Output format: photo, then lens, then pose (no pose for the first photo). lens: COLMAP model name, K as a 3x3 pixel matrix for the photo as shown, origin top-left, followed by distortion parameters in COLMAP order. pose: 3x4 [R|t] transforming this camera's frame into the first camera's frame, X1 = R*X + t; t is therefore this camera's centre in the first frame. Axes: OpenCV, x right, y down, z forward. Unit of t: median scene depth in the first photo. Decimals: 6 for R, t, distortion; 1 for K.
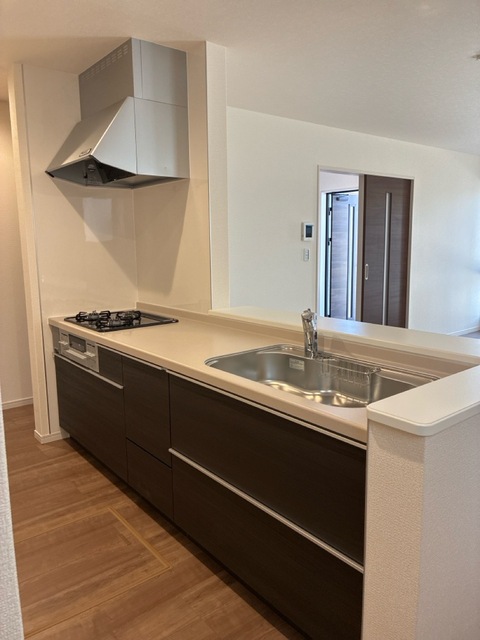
lens RADIAL K [[483.5, 0, 240.0], [0, 483.5, 320.0], [0, 0, 1]] dist [0.003967, -0.000511]
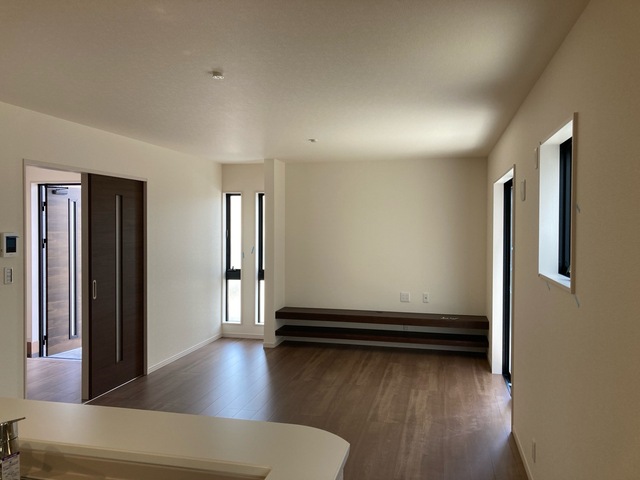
lens RADIAL K [[521.4, 0, 311.9], [0, 521.4, 238.1], [0, 0, 1]] dist [0.040775, -0.051493]
pose [[0.795660, 0.006867, 0.605704, 0.032326], [0.079939, 0.990000, -0.116233, -0.093728], [-0.600445, 0.140902, 0.787154, 0.133807]]
